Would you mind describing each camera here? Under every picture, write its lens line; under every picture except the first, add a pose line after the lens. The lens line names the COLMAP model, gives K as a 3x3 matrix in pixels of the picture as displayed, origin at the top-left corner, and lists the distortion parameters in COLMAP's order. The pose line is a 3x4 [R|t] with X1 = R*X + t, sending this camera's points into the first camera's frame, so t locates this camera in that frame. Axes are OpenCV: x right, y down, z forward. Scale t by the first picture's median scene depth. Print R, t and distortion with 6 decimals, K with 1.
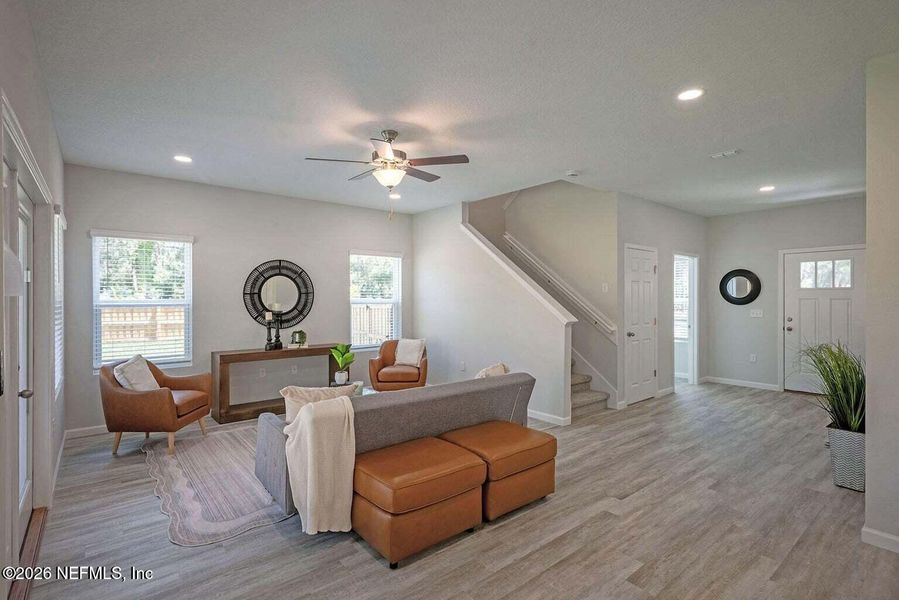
lens RADIAL K [[433.2, 0, 449.5], [0, 433.2, 300.0], [0, 0, 1]] dist [-0.001093, 0.000255]
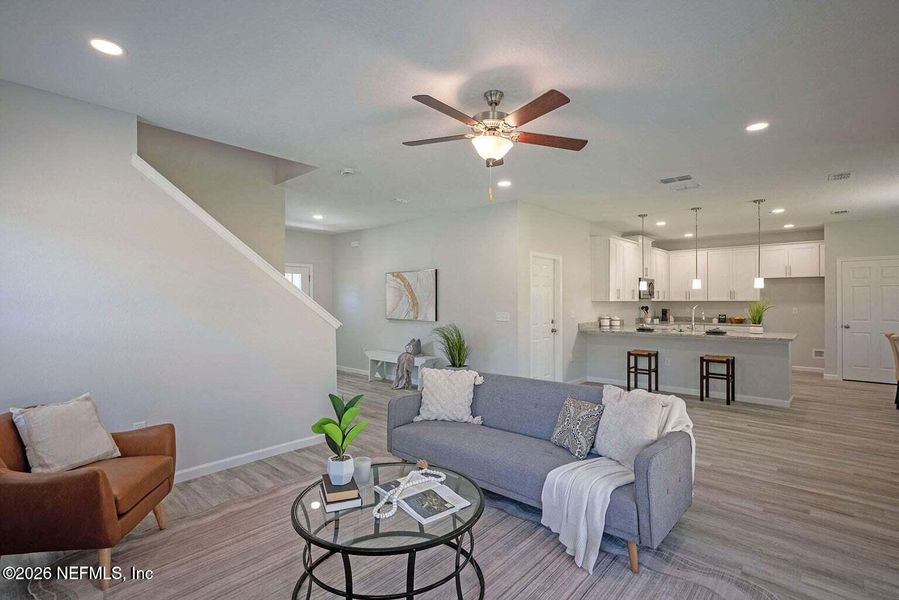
lens RADIAL K [[433.2, 0, 449.5], [0, 433.2, 300.0], [0, 0, 1]] dist [-0.001093, 0.000255]
pose [[-0.152996, 0.001533, 0.988226, -0.612675], [0.005280, 0.999986, -0.000734, -0.003385], [-0.988213, 0.005106, -0.153002, 0.801626]]
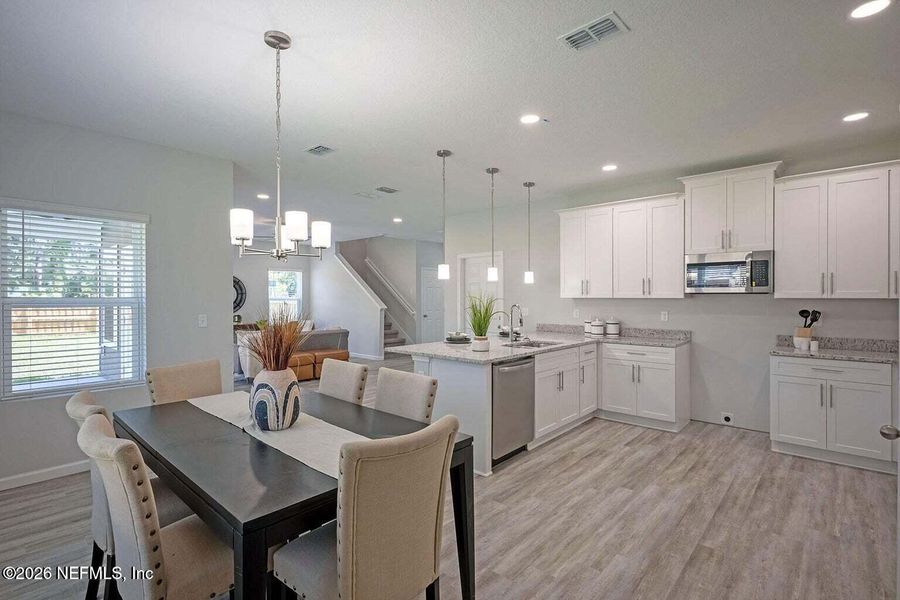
lens RADIAL K [[424.0, 0, 452.7], [0, 424.0, 299.2], [0, 0, 1]] dist [-0.001255, 0.000251]
pose [[0.987367, -0.000183, 0.158452, 0.256530], [-0.000176, 0.999997, 0.002249, 0.003020], [-0.158452, -0.002248, 0.987364, -0.883197]]
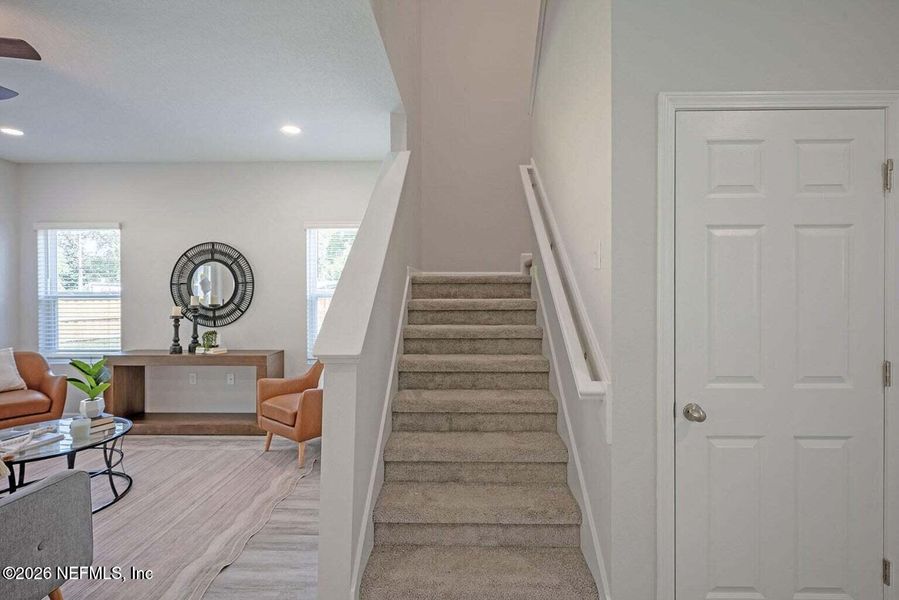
lens RADIAL K [[433.2, 0, 449.5], [0, 433.2, 300.0], [0, 0, 1]] dist [-0.001093, 0.000255]
pose [[0.757432, 0.012853, -0.652788, 0.504857], [-0.002443, 0.999855, 0.016852, 0.001095], [0.652910, -0.011170, 0.757353, 0.718157]]
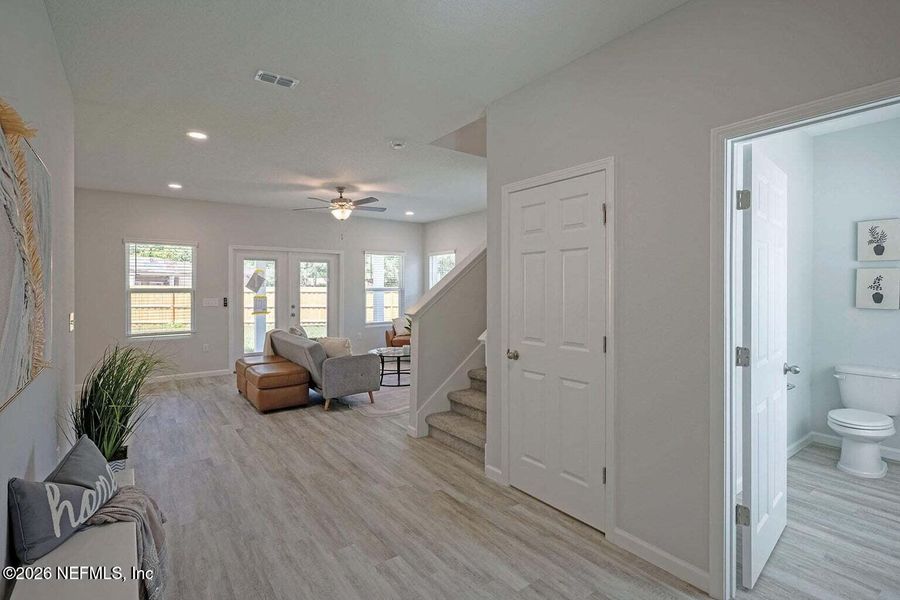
lens RADIAL K [[435.6, 0, 447.4], [0, 435.6, 287.5], [0, 0, 1]] dist [-0.002166, 0.000163]
pose [[-0.057737, 0.003542, -0.998326, 1.002789], [0.000210, 0.999994, 0.003536, -0.005570], [0.998332, -0.000006, -0.057738, 0.999430]]
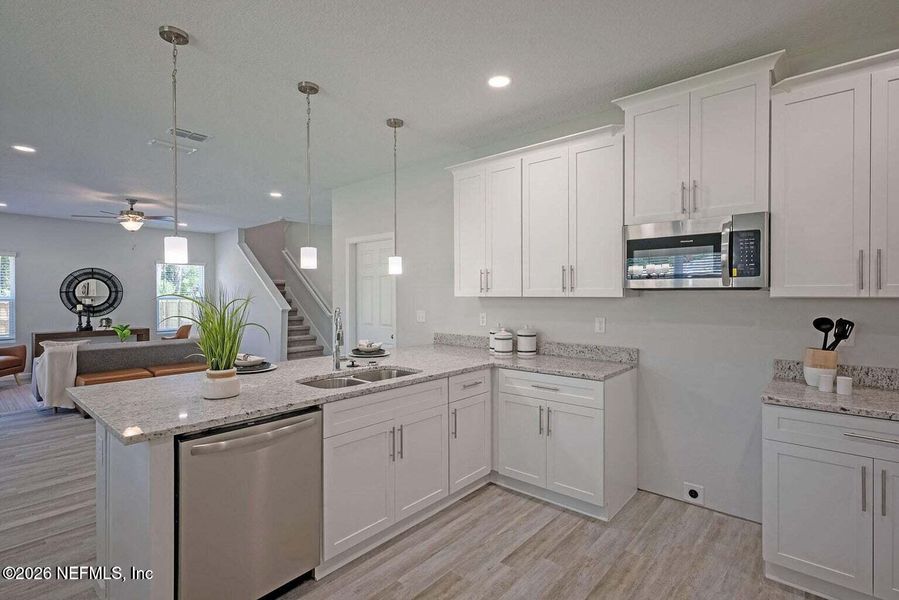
lens RADIAL K [[428.0, 0, 449.5], [0, 428.0, 300.0], [0, 0, 1]] dist [0.002797, 0.000041]
pose [[0.985859, -0.002113, 0.167562, 0.549898], [0.000826, 0.999970, 0.007755, 0.001960], [-0.167573, -0.007507, 0.985831, -0.601250]]
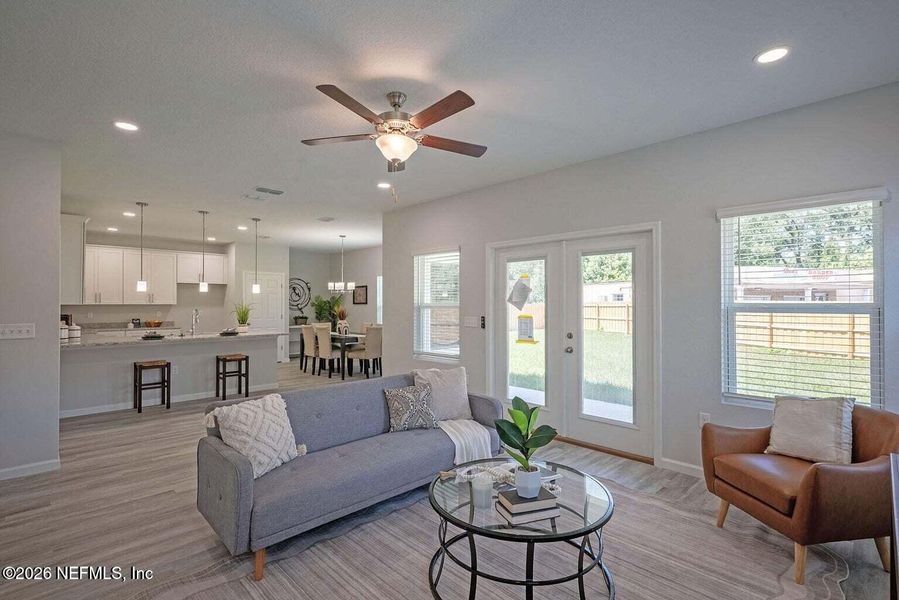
lens RADIAL K [[433.2, 0, 449.5], [0, 433.2, 300.0], [0, 0, 1]] dist [-0.001093, 0.000255]
pose [[-0.996330, 0.002255, -0.085561, -0.111554], [0.002661, 0.999986, -0.004629, -0.001757], [0.085549, -0.004839, -0.996322, 1.198889]]
